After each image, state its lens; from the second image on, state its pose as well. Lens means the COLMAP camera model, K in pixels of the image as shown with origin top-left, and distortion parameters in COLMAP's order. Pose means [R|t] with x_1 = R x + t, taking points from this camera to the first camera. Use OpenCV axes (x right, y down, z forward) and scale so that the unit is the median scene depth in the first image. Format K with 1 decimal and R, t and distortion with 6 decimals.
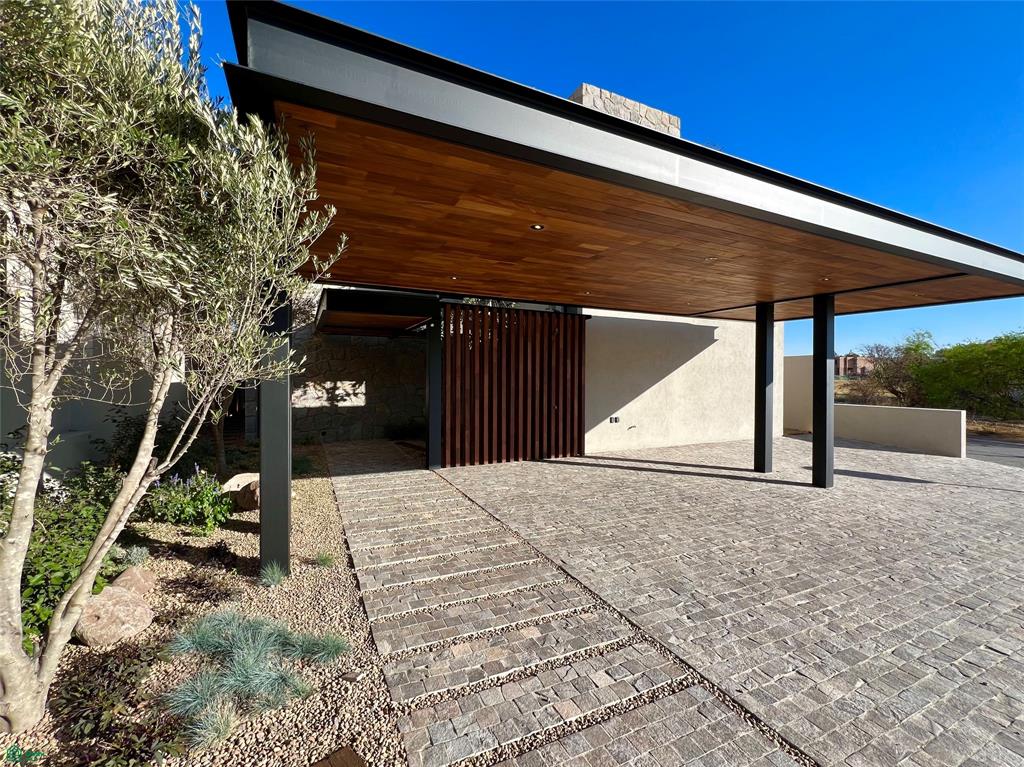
lens RADIAL K [[409.4, 0, 511.7], [0, 409.4, 380.2], [0, 0, 1]] dist [-0.000601, 0.000255]
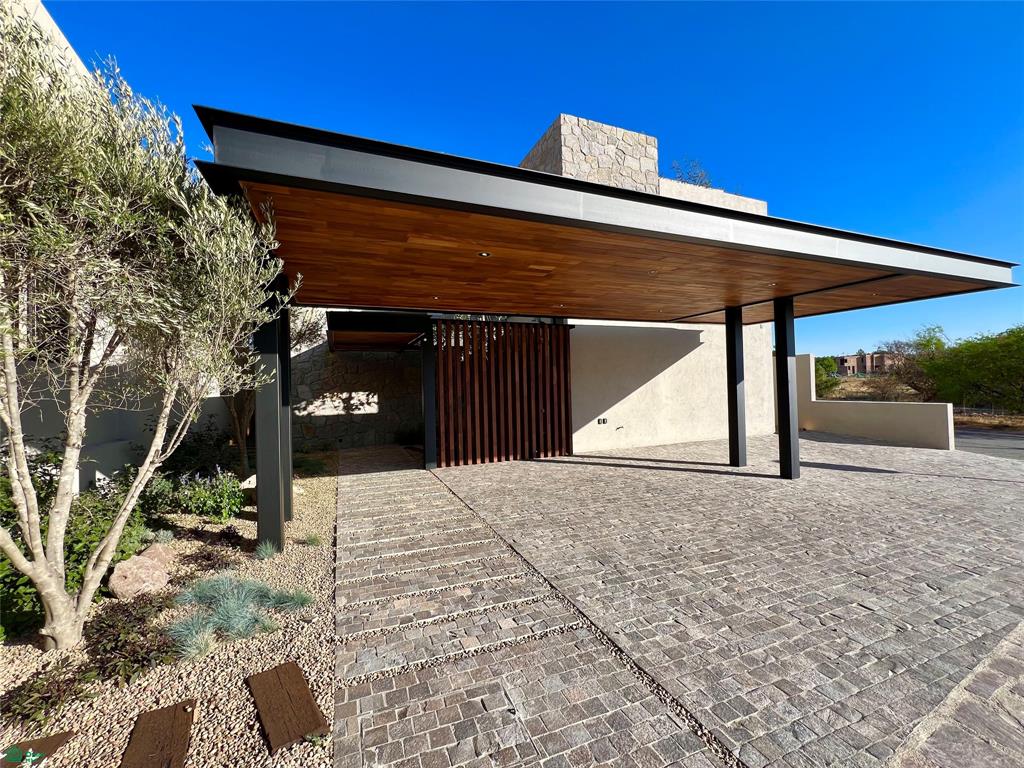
lens RADIAL K [[396.0, 0, 513.1], [0, 396.0, 382.1], [0, 0, 1]] dist [-0.000293, -0.000100]
pose [[0.997841, -0.030974, -0.057909, 0.190071], [0.029989, 0.999392, -0.017804, 0.013999], [0.058425, 0.016029, 0.998163, -0.116942]]
